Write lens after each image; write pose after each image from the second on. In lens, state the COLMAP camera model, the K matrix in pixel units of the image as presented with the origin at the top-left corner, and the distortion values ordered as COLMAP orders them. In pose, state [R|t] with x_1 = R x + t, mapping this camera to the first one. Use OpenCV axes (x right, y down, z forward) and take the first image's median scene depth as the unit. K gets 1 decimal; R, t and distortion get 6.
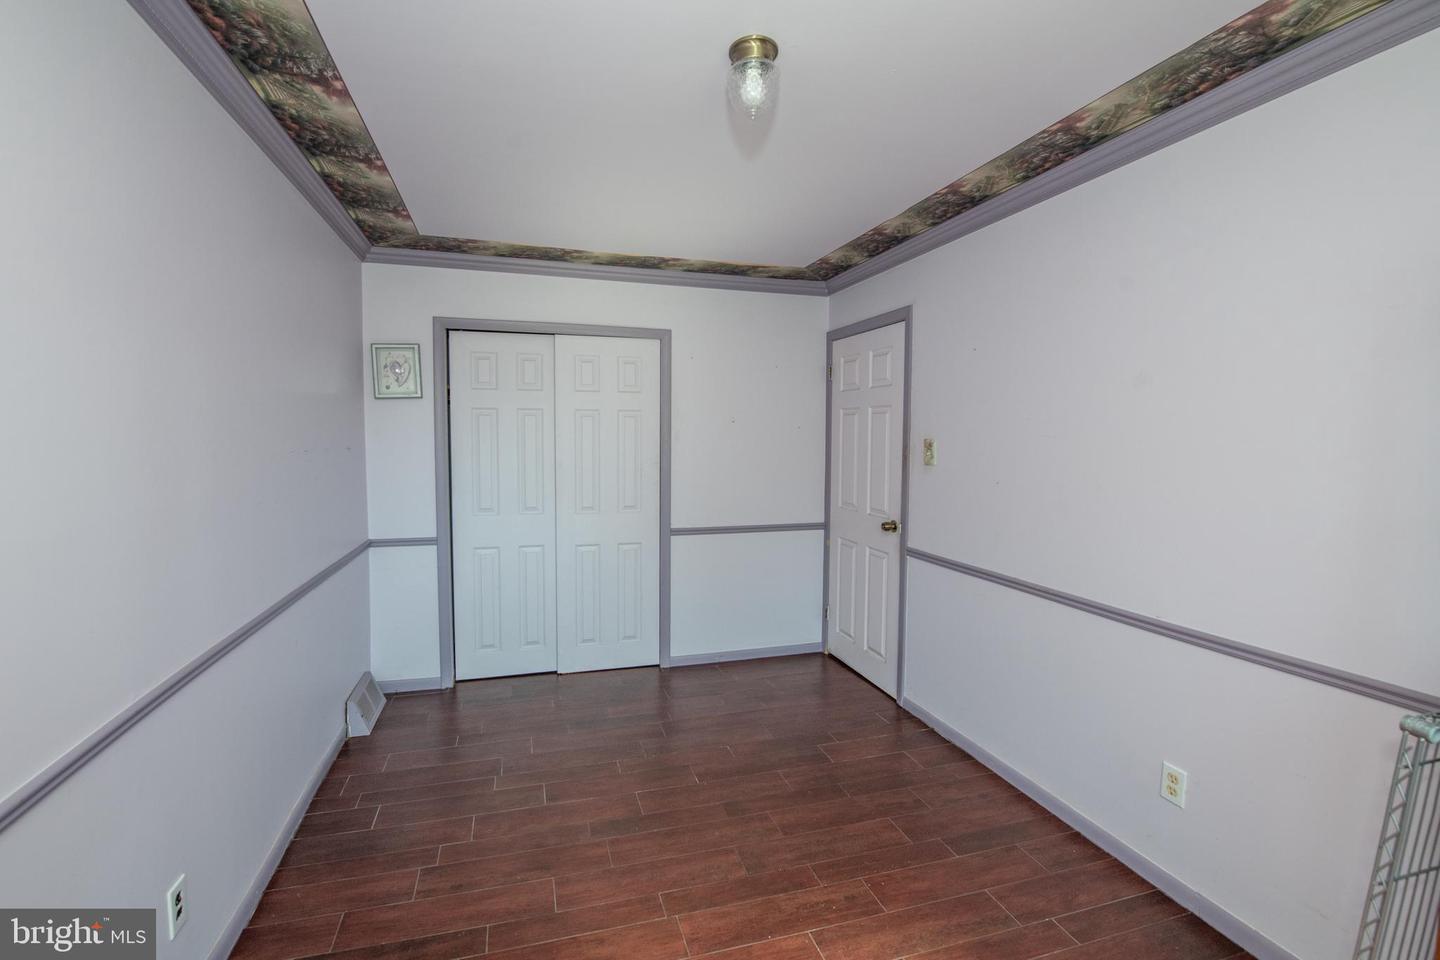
lens RADIAL K [[647.1, 0, 725.4], [0, 647.1, 464.1], [0, 0, 1]] dist [-0.003906, -0.007454]
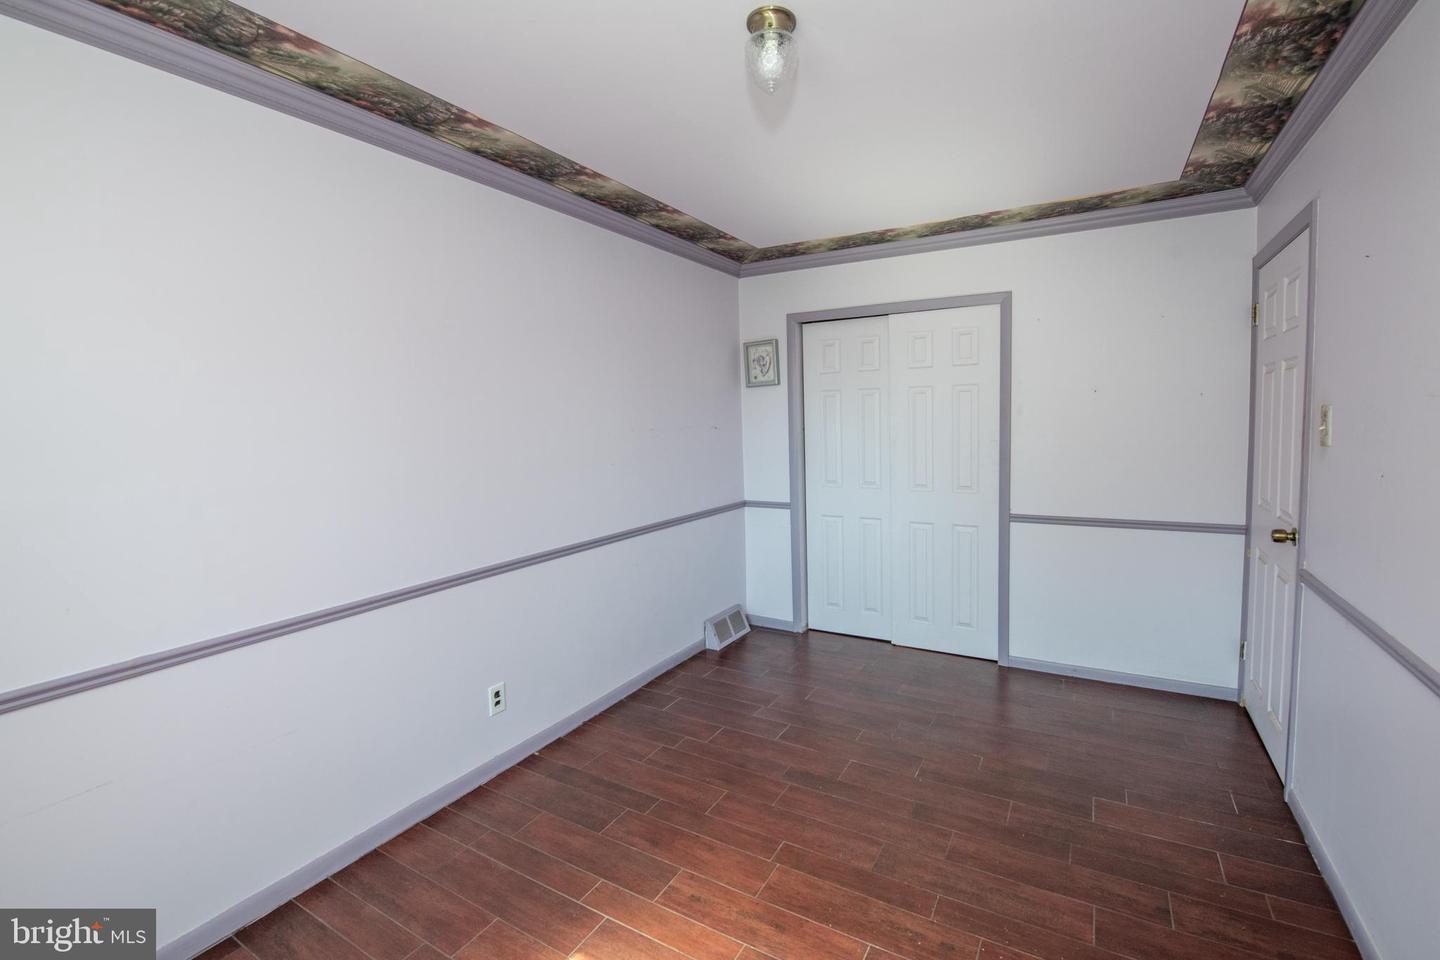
lens RADIAL K [[646.6, 0, 736.8], [0, 646.6, 461.9], [0, 0, 1]] dist [-0.013131, -0.000763]
pose [[0.688288, 0.029708, -0.724829, 0.359922], [-0.007756, 0.999405, 0.033596, 0.000468], [0.725396, -0.017502, 0.688110, 0.132042]]
